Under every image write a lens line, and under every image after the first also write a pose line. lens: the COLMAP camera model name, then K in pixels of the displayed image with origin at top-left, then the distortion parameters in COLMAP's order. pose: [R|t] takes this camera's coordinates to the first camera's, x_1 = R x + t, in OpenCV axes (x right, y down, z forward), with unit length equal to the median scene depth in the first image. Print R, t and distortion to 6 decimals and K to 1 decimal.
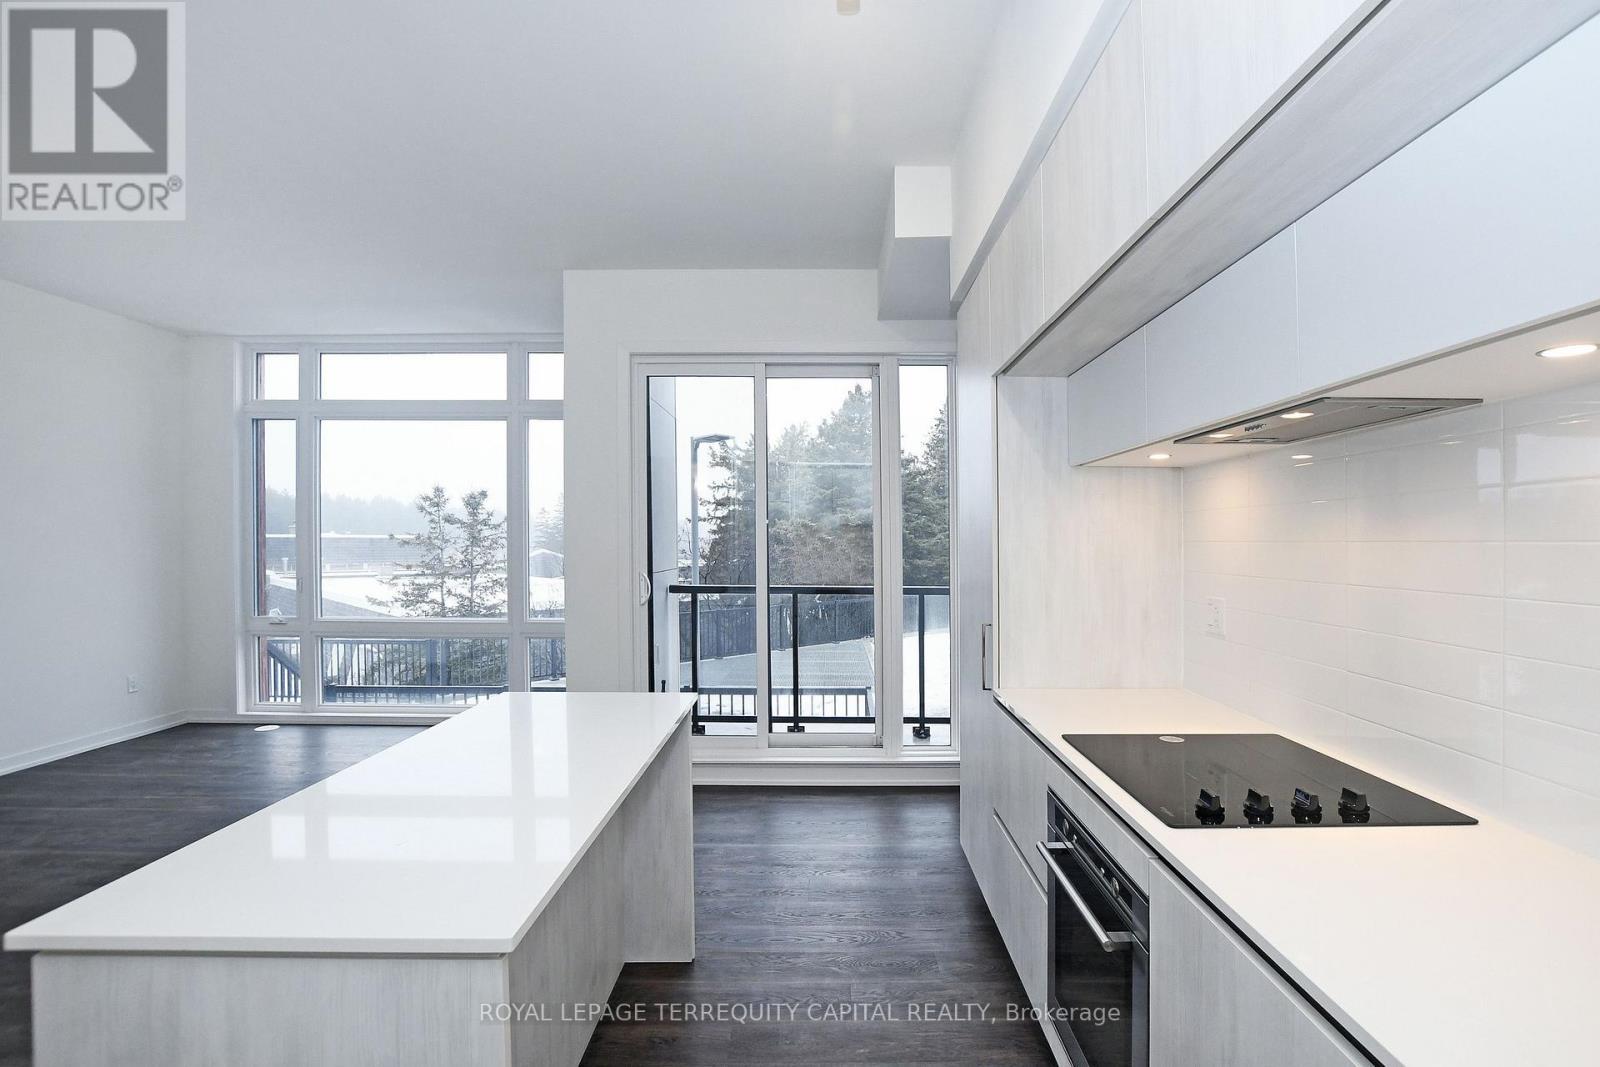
lens RADIAL K [[740.2, 0, 811.4], [0, 740.2, 543.7], [0, 0, 1]] dist [-0.024197, -0.000631]
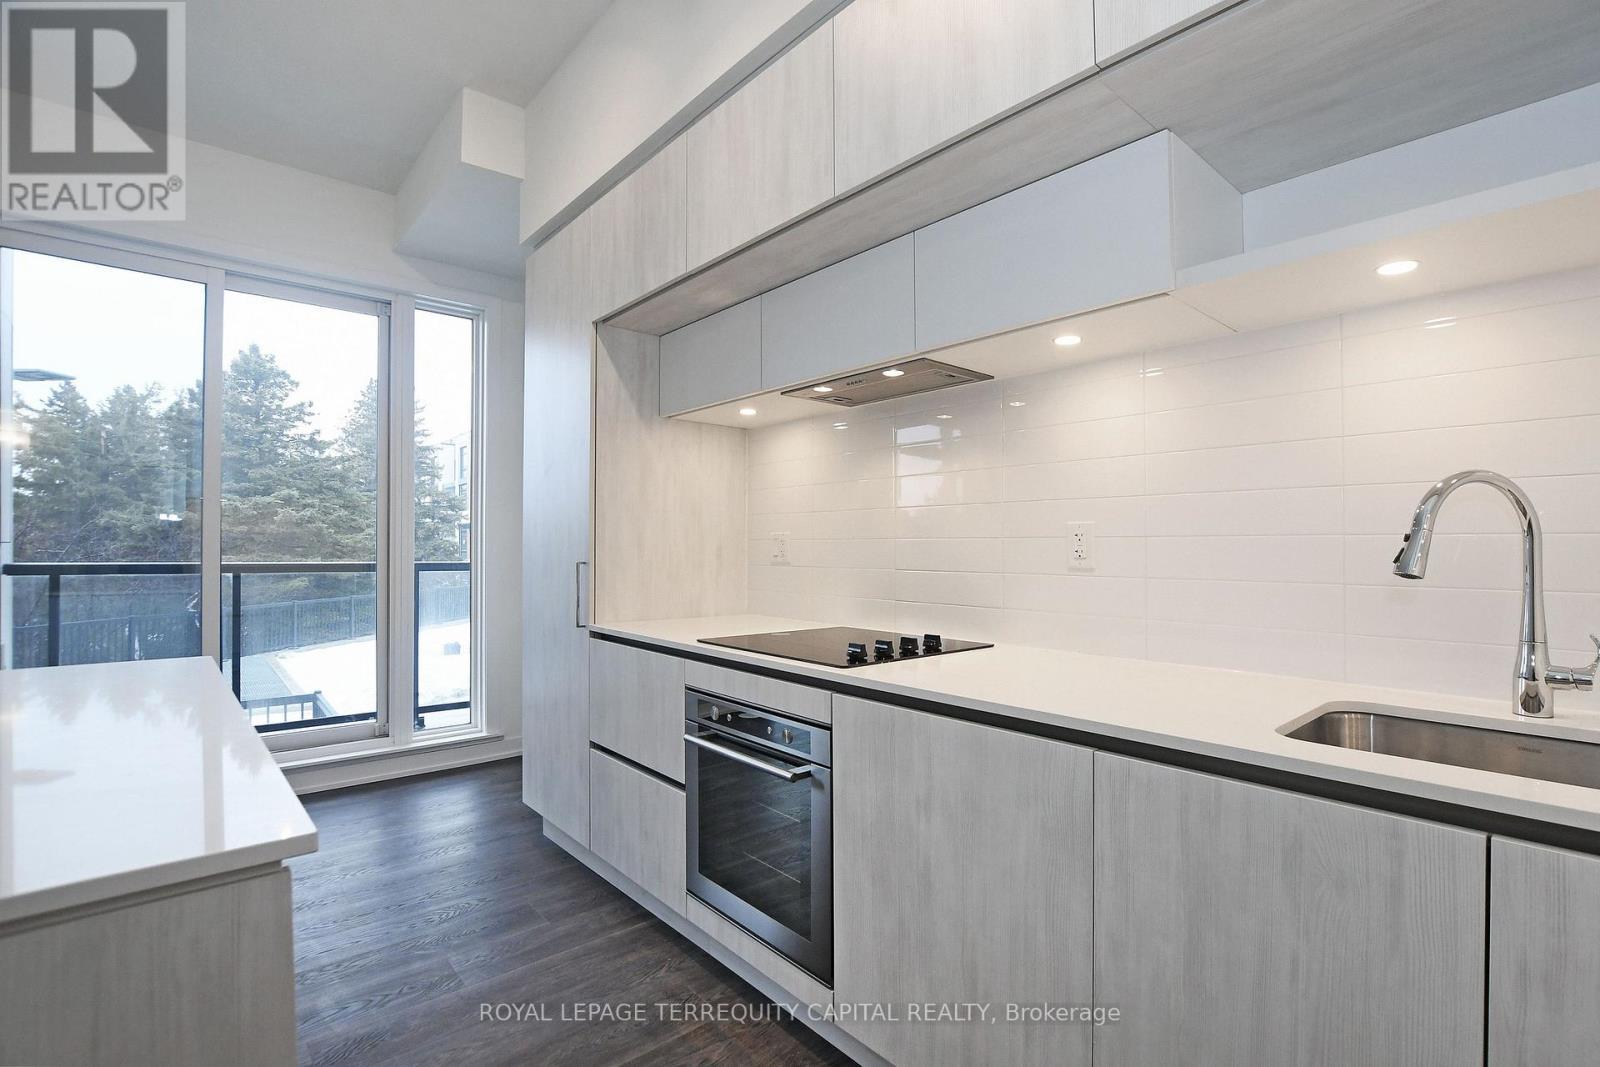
lens RADIAL K [[740.2, 0, 802.5], [0, 740.2, 537.7], [0, 0, 1]] dist [-0.024197, -0.000631]
pose [[0.750066, 0.025292, 0.660880, -0.178994], [-0.015738, 0.999668, -0.020396, 0.078502], [-0.661176, 0.004897, 0.750215, 0.033864]]
